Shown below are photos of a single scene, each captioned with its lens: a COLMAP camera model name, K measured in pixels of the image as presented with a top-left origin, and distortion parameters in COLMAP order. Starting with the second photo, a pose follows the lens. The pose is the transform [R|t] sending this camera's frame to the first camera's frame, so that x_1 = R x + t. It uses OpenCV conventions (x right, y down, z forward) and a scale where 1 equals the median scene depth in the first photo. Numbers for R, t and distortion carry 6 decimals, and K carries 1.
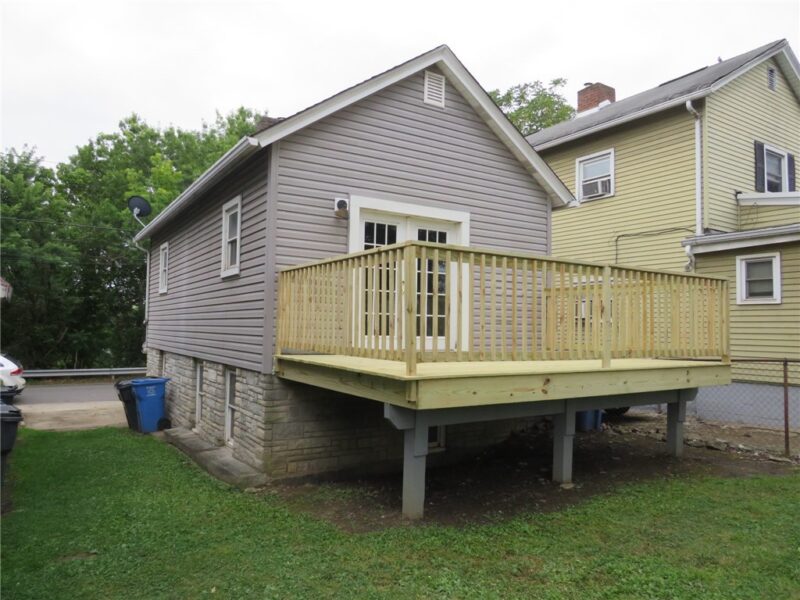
lens RADIAL K [[564.8, 0, 400.0], [0, 564.8, 300.0], [0, 0, 1]] dist [-0.024283, -0.000444]
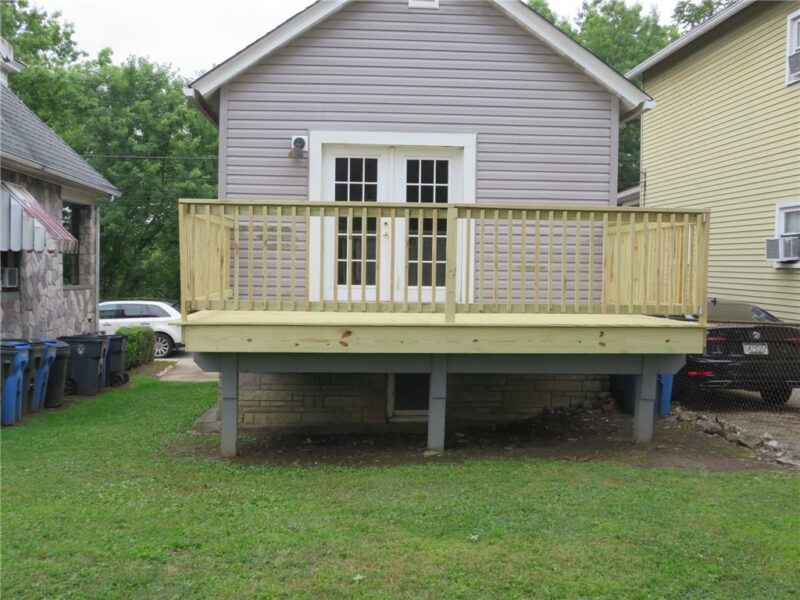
lens RADIAL K [[841.3, 0, 400.0], [0, 841.3, 300.0], [0, 0, 1]] dist [-0.055780, 0.010876]
pose [[0.881194, 0.012672, -0.472585, 0.692073], [0.025649, 0.996887, 0.074557, -0.011390], [0.472059, -0.077820, 0.878126, -0.142624]]
